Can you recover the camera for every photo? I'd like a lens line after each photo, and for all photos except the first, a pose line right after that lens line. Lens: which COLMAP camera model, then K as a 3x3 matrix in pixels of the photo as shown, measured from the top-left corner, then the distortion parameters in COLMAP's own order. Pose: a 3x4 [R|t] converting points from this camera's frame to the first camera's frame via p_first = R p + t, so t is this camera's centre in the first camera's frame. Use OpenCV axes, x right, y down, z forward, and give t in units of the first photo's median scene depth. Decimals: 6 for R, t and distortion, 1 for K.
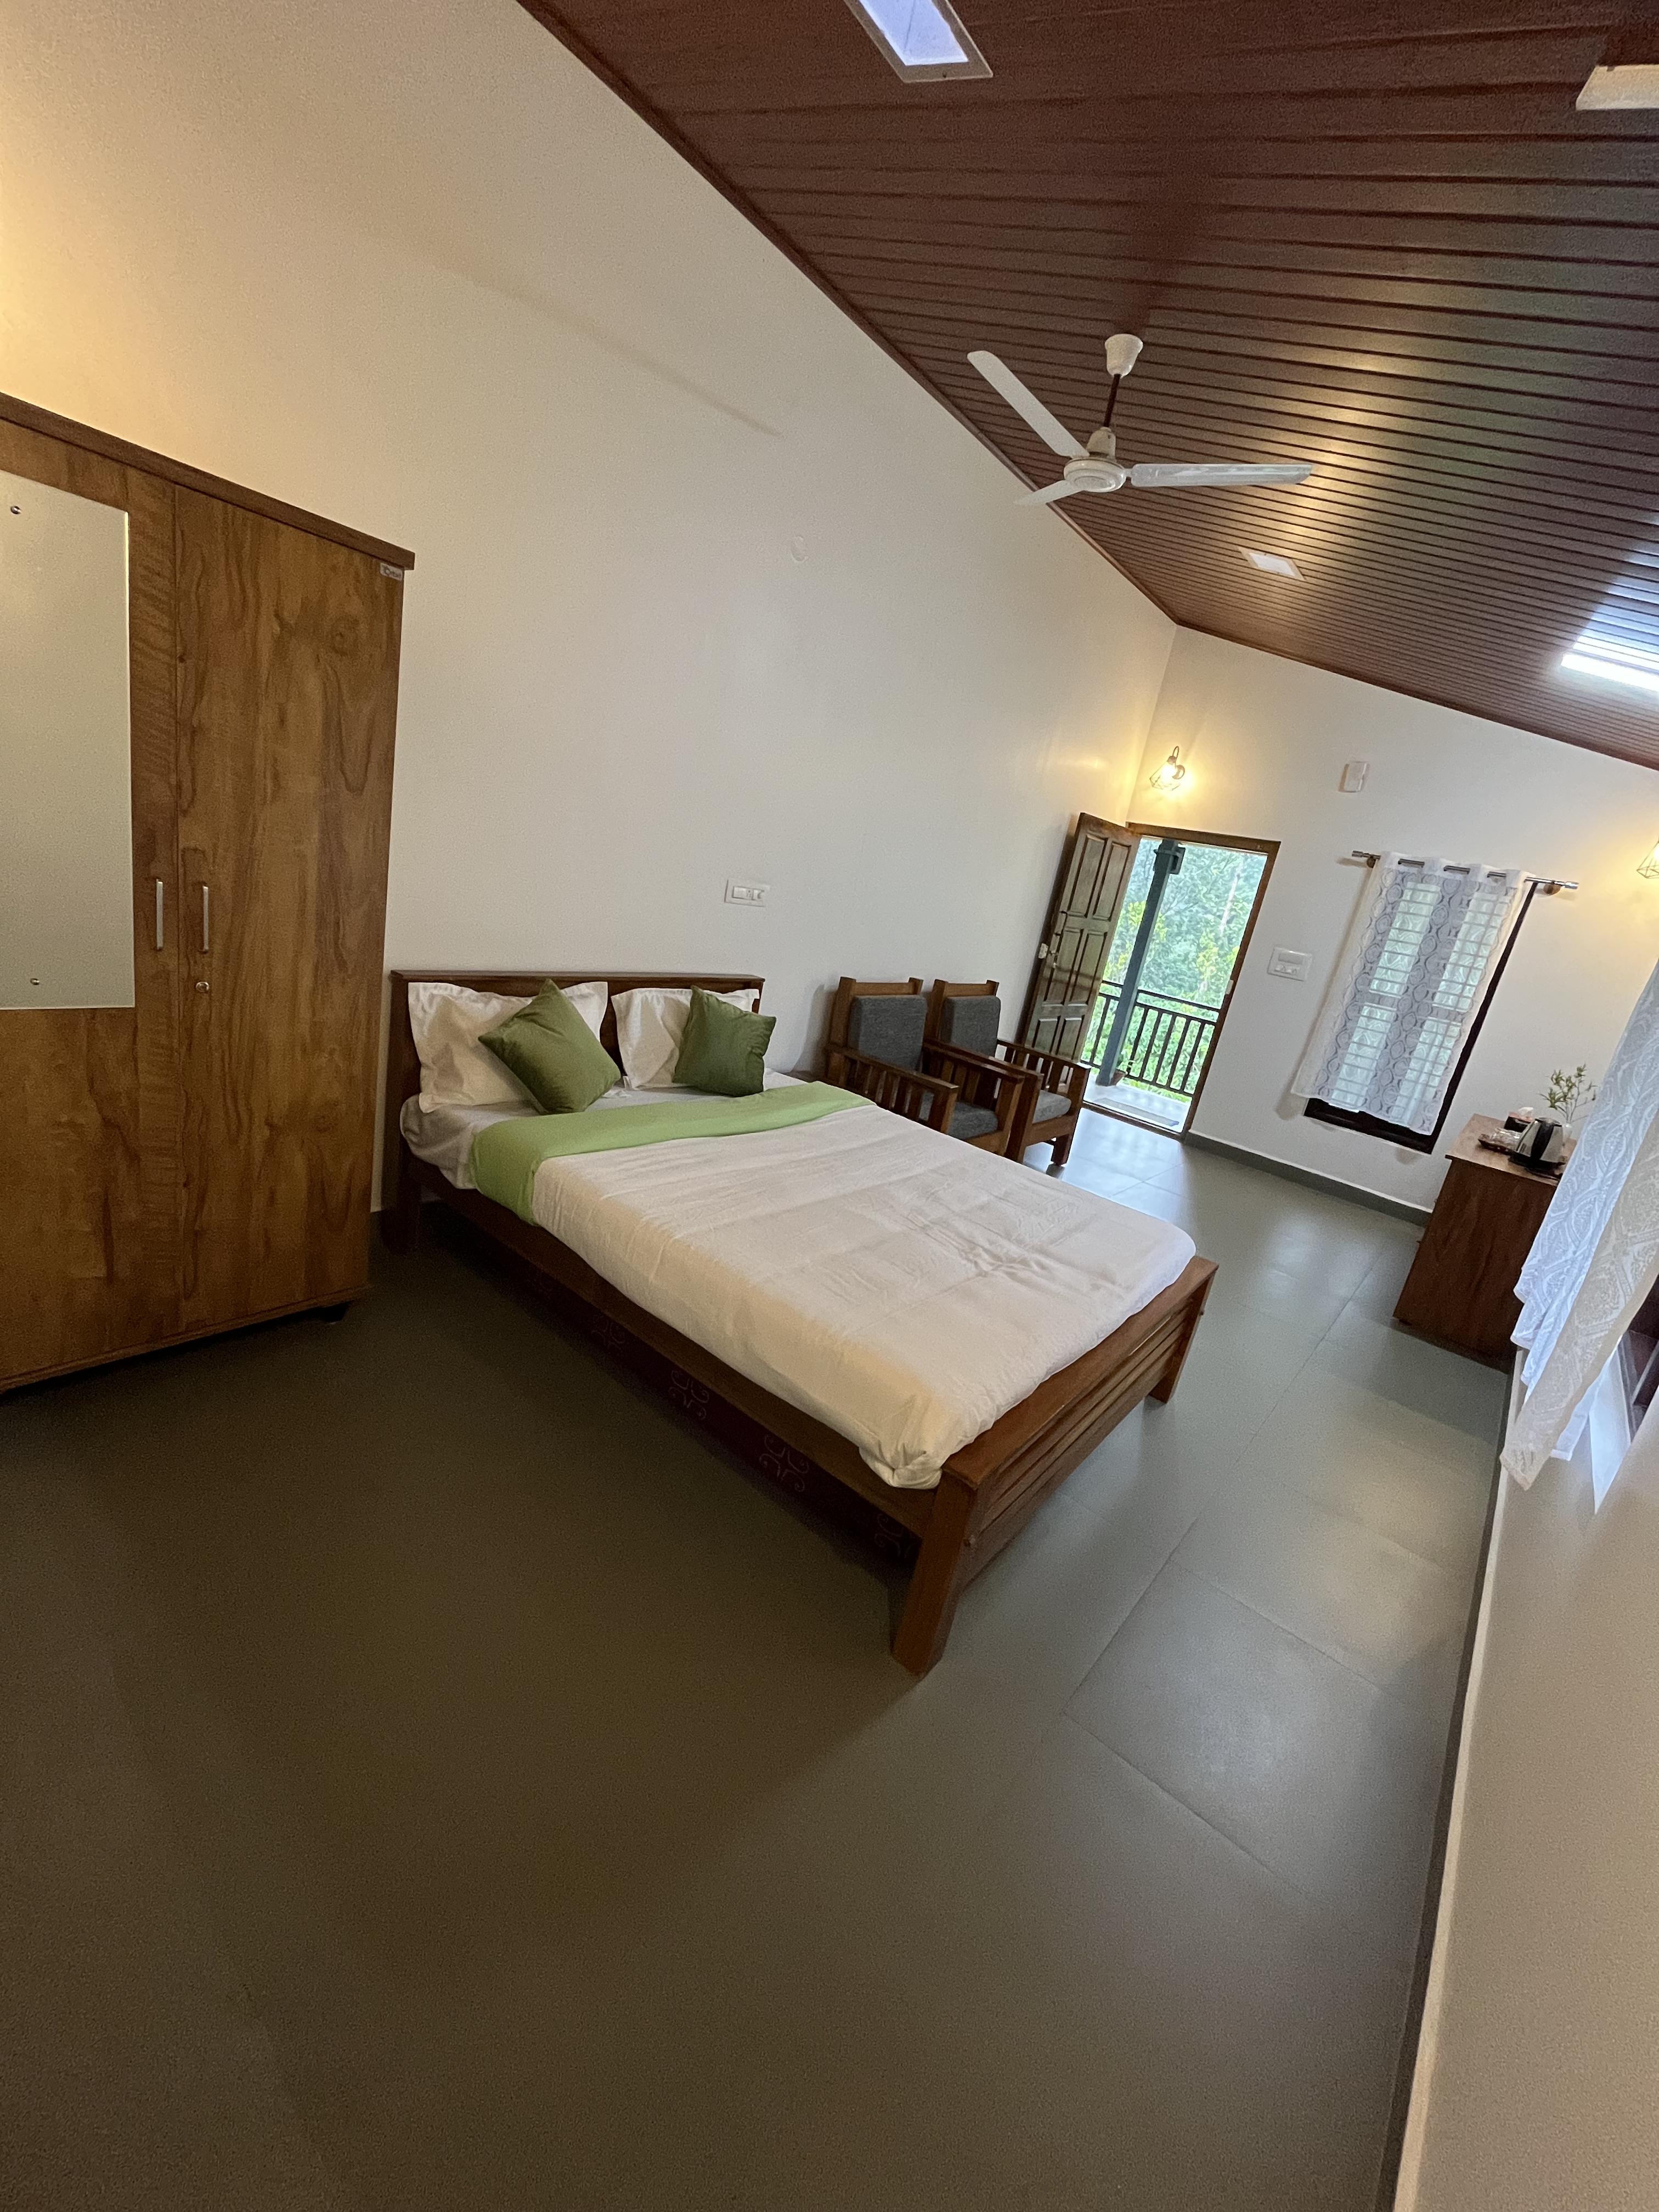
lens RADIAL K [[898.1, 0, 829.5], [0, 898.1, 1106.0], [0, 0, 1]] dist [-0.001064, -0.000215]
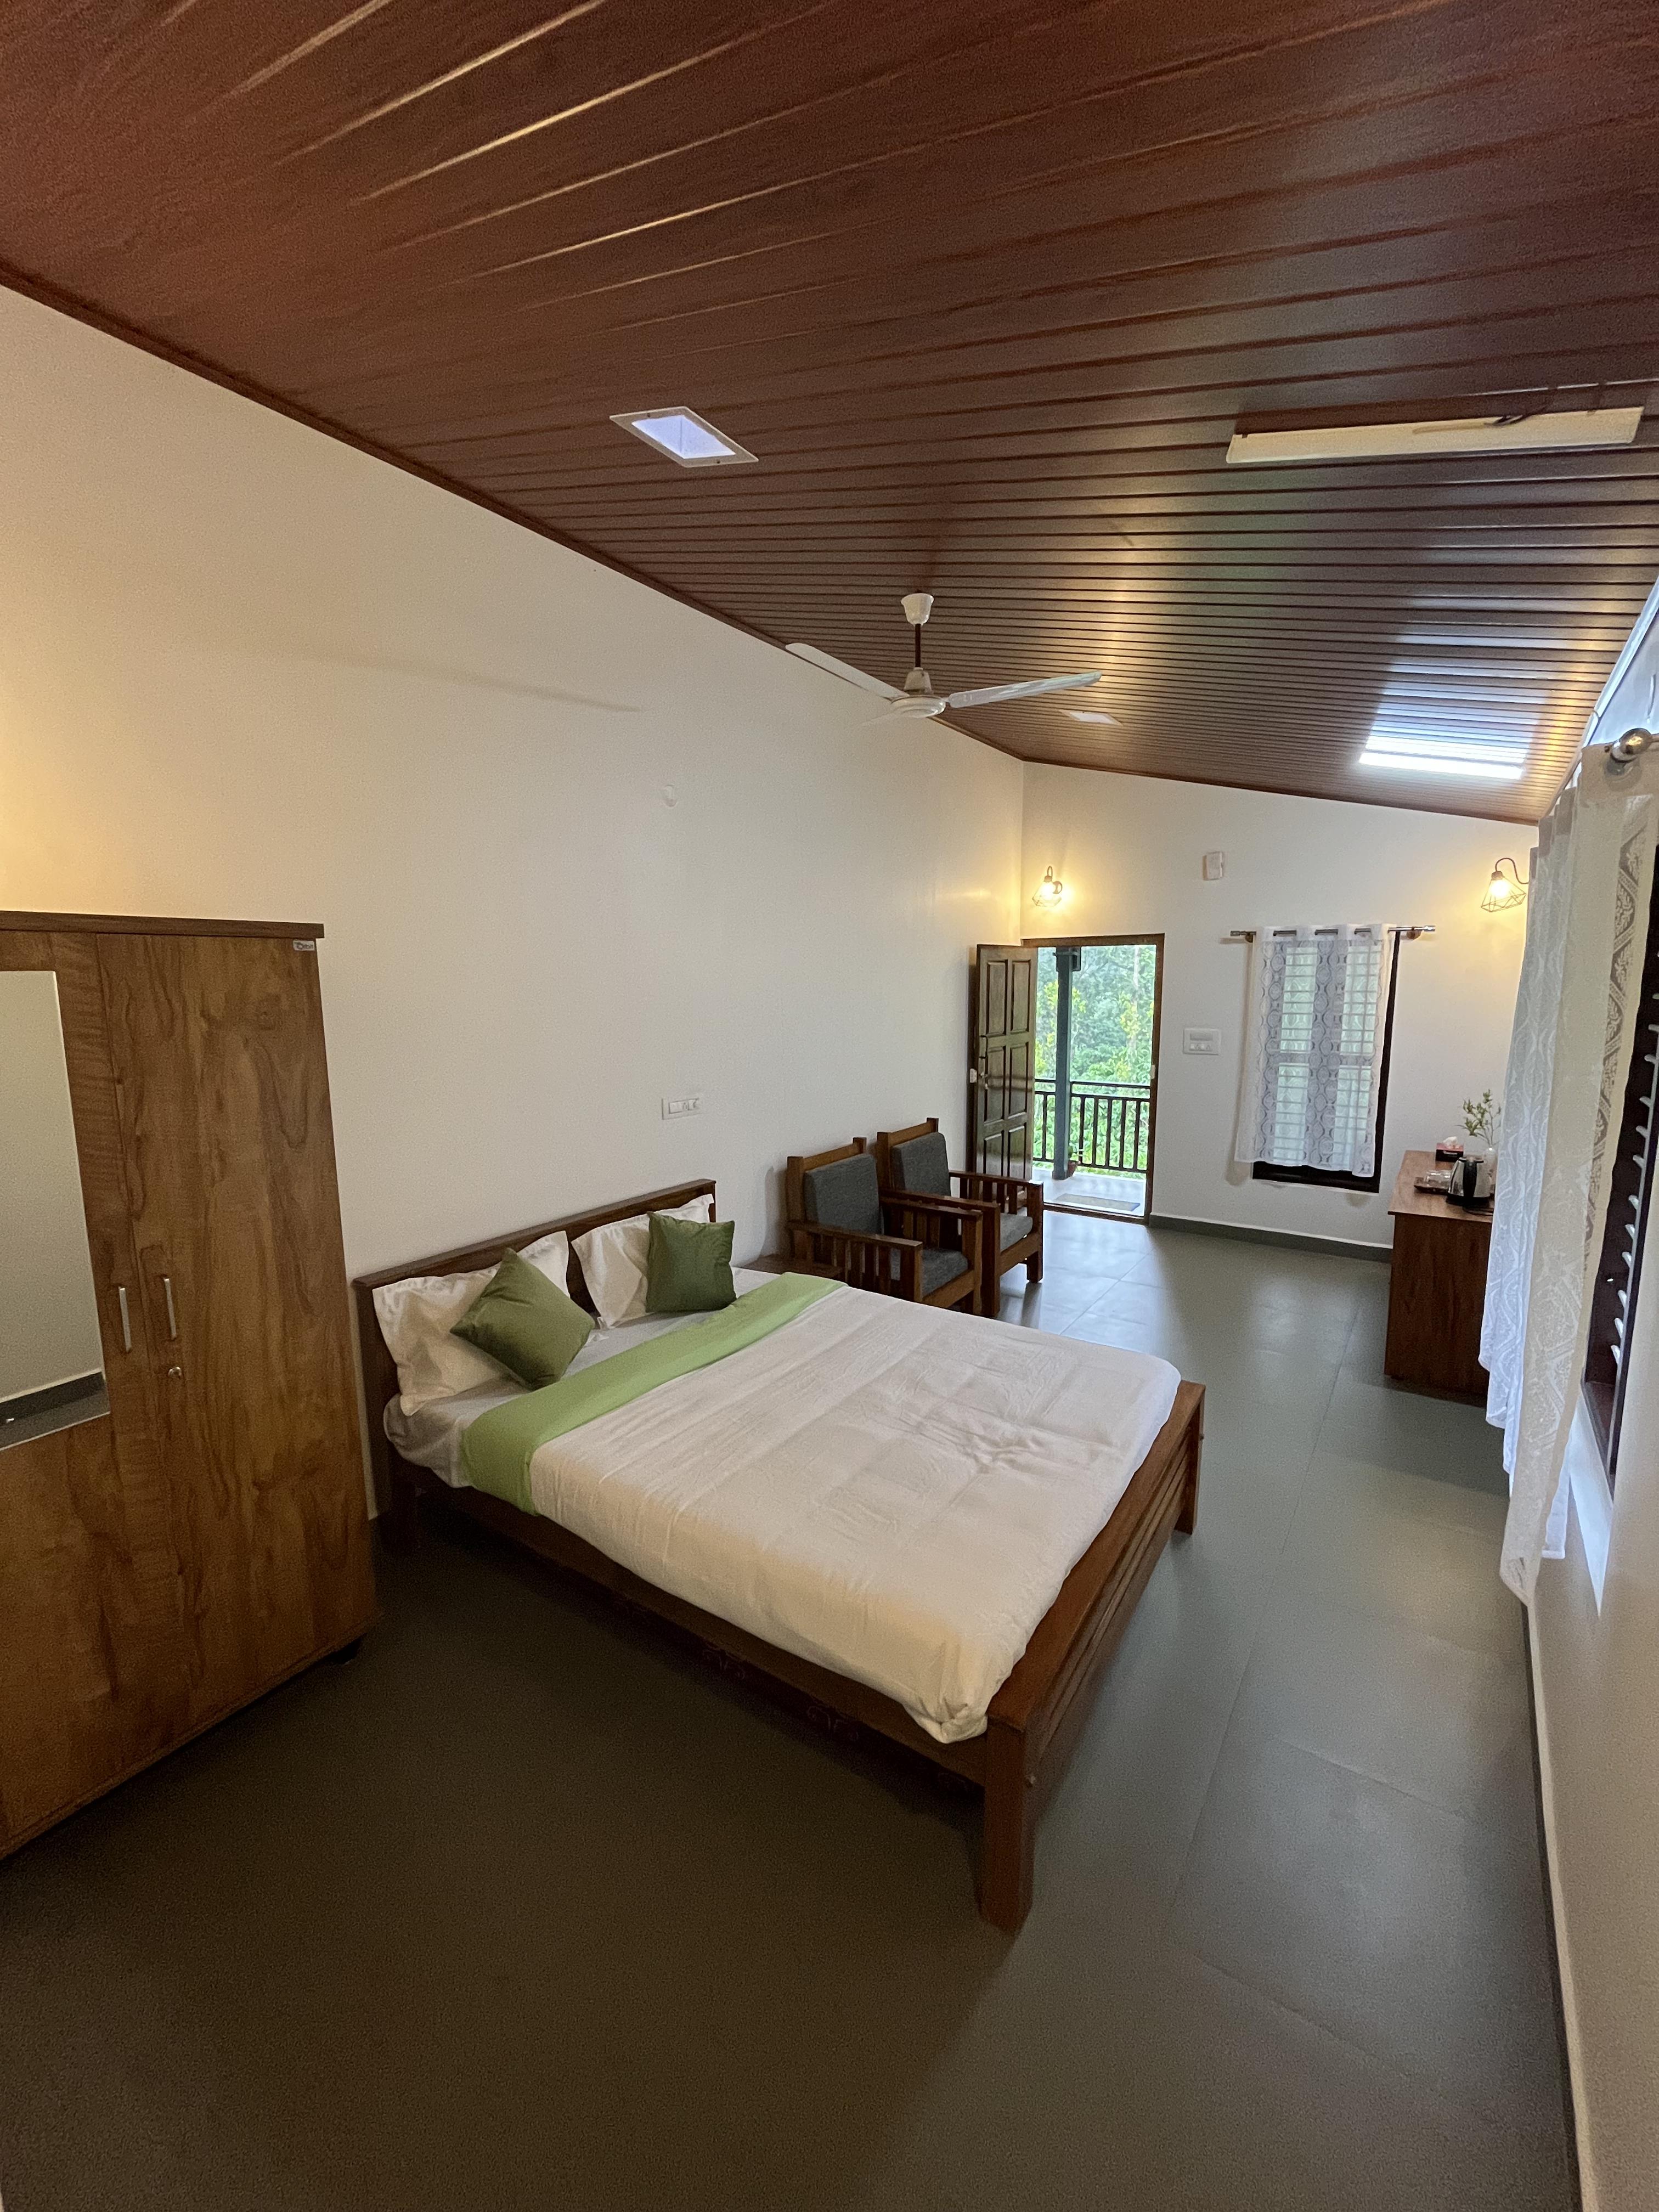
lens RADIAL K [[898.1, 0, 829.5], [0, 898.1, 1106.0], [0, 0, 1]] dist [-0.001064, -0.000215]
pose [[0.977236, -0.204743, 0.055598, 0.020760], [0.210051, 0.970554, -0.117913, -0.099954], [-0.029819, 0.126907, 0.991466, -0.045108]]
